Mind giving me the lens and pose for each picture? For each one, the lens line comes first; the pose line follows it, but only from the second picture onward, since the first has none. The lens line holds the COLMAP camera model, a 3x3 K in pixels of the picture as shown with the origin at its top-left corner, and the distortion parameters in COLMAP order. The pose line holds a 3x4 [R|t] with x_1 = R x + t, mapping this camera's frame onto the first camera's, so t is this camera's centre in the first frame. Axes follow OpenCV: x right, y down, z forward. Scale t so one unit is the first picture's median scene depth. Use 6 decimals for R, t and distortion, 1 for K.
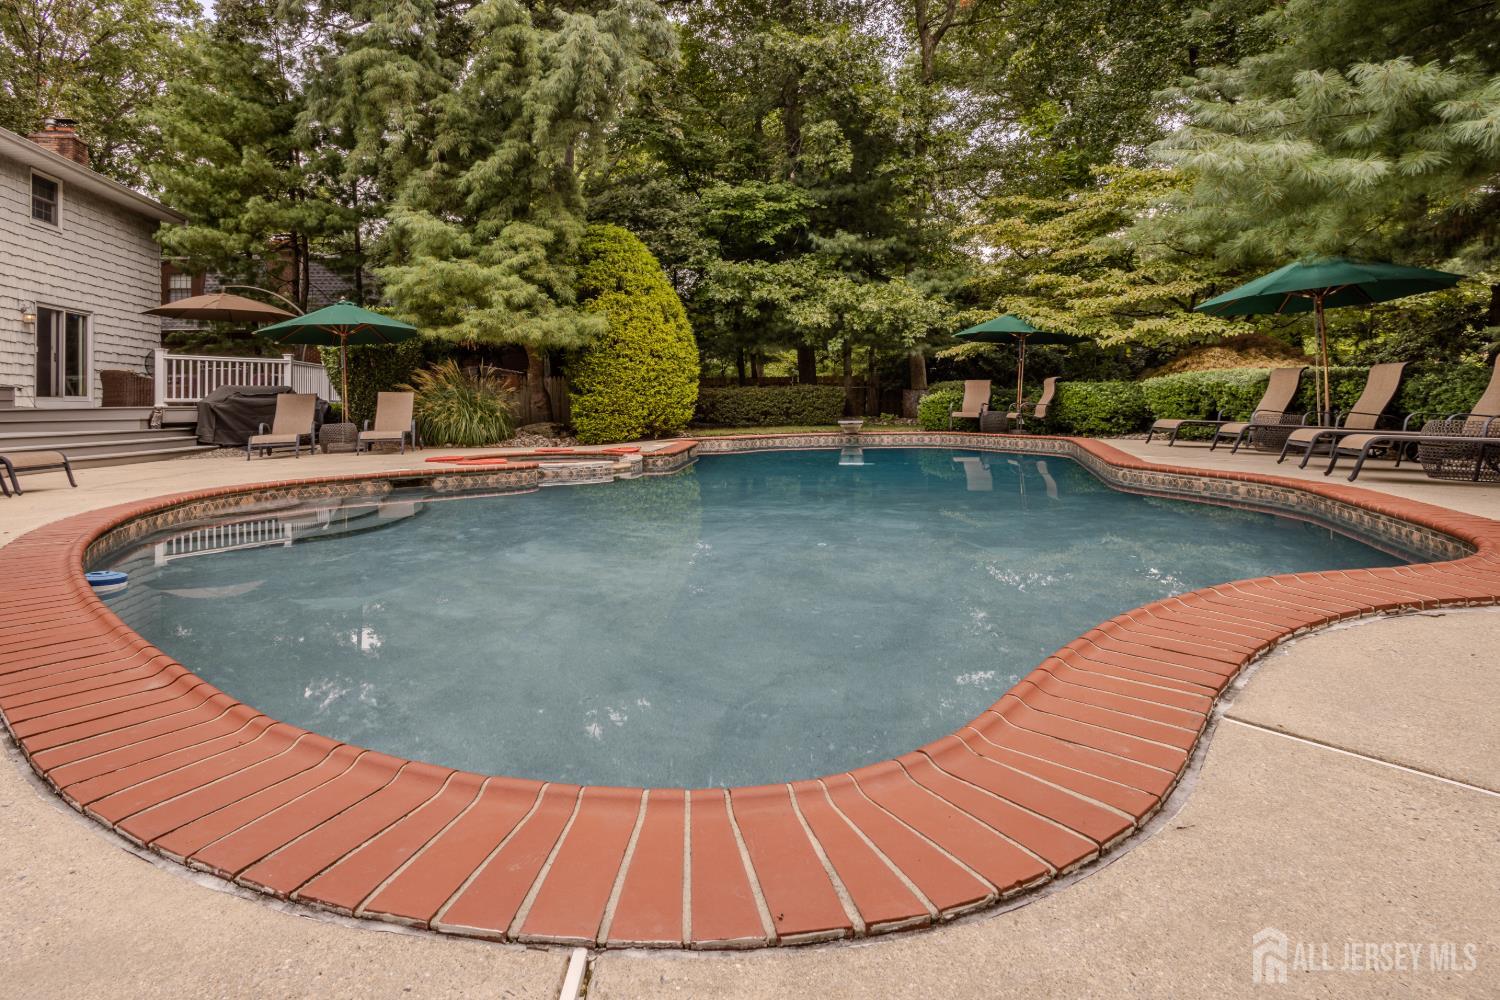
lens RADIAL K [[760.2, 0, 681.8], [0, 760.2, 379.5], [0, 0, 1]] dist [0.023996, -0.003608]
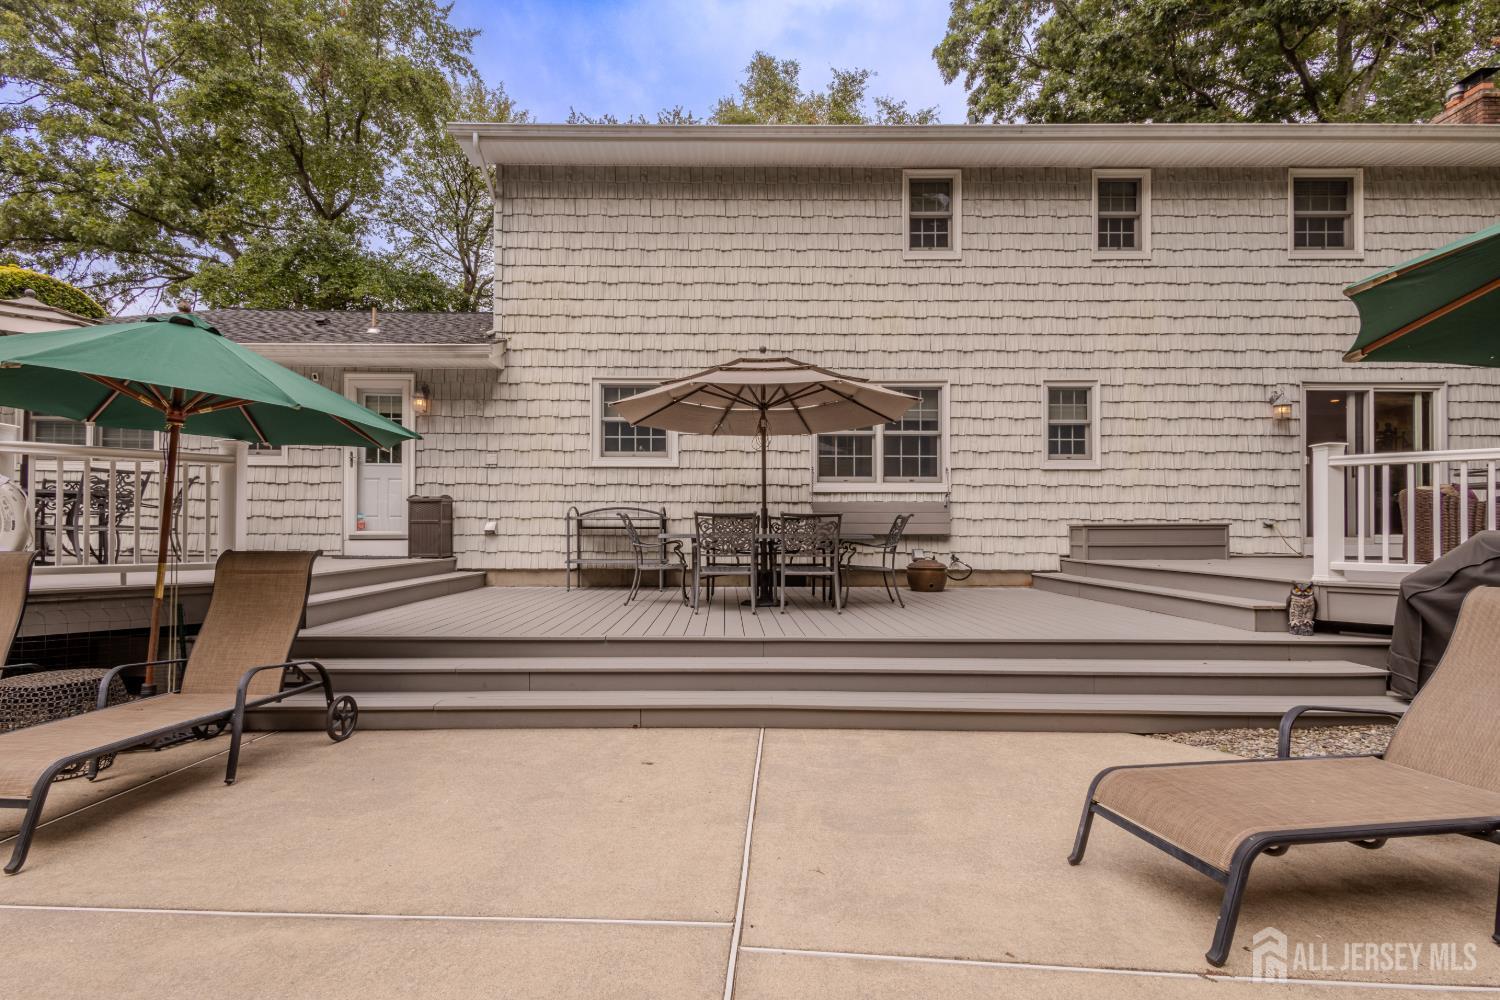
lens RADIAL K [[726.1, 0, 763.9], [0, 726.1, 513.0], [0, 0, 1]] dist [0.005515, -0.000760]
pose [[-0.130686, 0.004926, -0.991412, -0.214012], [0.030348, 0.999539, 0.000966, -0.011317], [0.990959, -0.029961, -0.130775, 0.699565]]
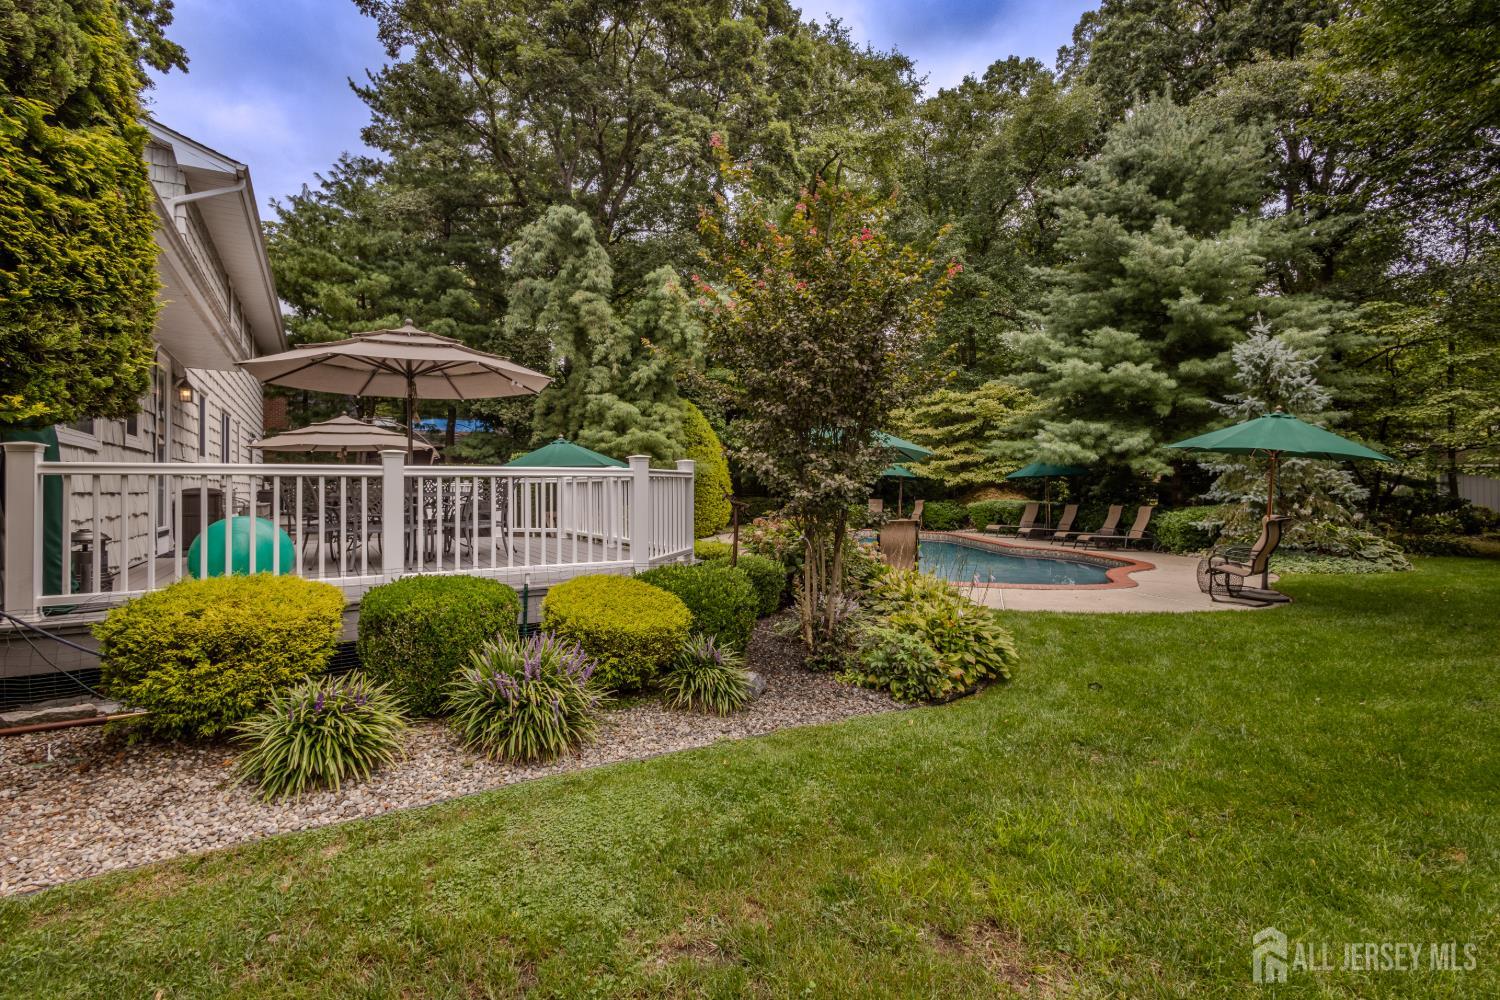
lens RADIAL K [[695.2, 0, 759.4], [0, 695.2, 464.2], [0, 0, 1]] dist [0.002709, -0.000573]
pose [[0.907649, 0.026836, 0.418872, -0.609109], [-0.025166, 0.999638, -0.009512, -0.064631], [-0.418976, -0.001908, 0.907995, -0.413352]]
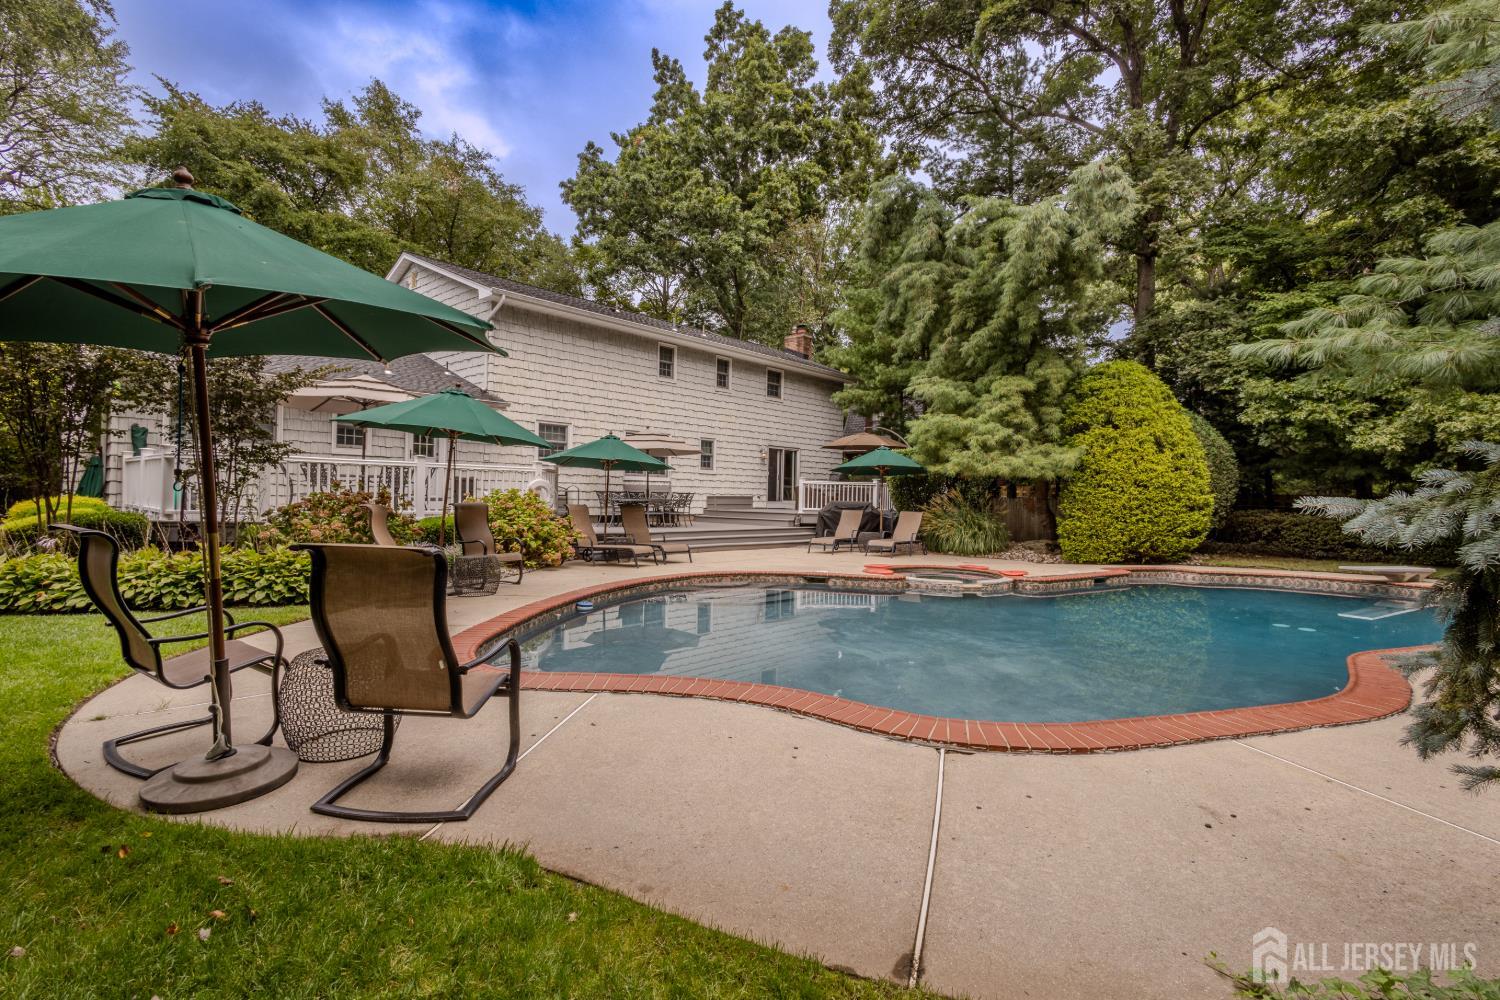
lens RADIAL K [[695.2, 0, 776.3], [0, 695.2, 486.4], [0, 0, 1]] dist [0.002709, -0.000573]
pose [[0.672702, 0.021297, -0.739607, 0.345299], [-0.005834, 0.999707, 0.023480, -0.050124], [0.739890, -0.011480, 0.672629, -0.027506]]
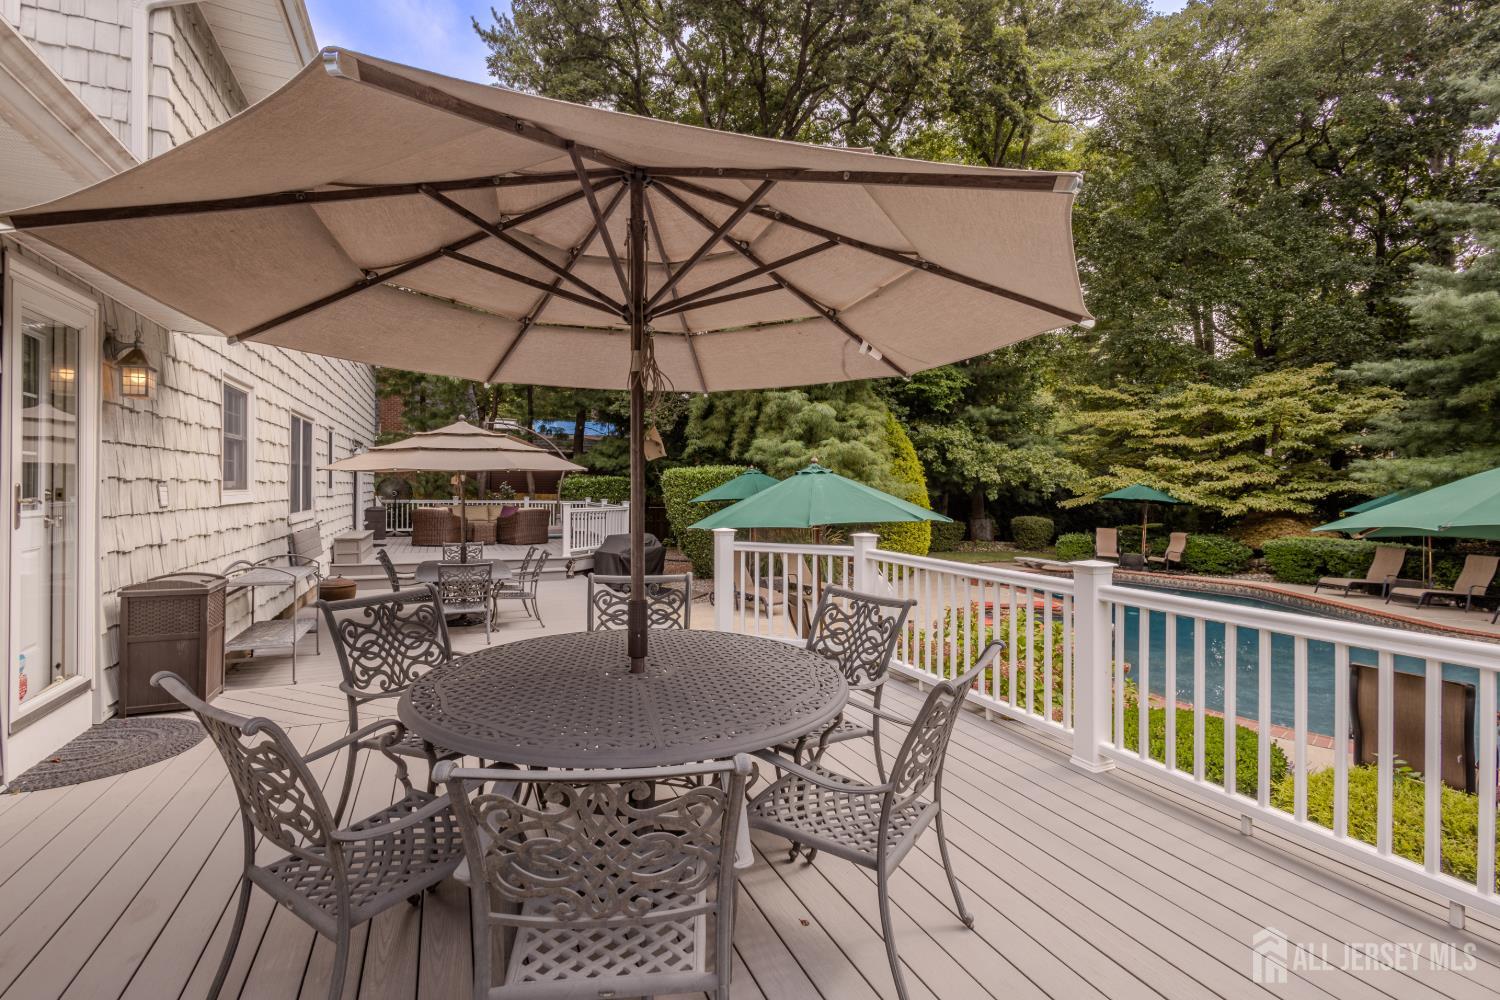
lens RADIAL K [[695.2, 0, 764.1], [0, 695.2, 475.8], [0, 0, 1]] dist [0.002709, -0.000573]
pose [[0.954960, 0.033793, 0.294805, -0.647968], [-0.038369, 0.999216, 0.009750, -0.090996], [-0.294245, -0.020622, 0.955508, -0.024401]]
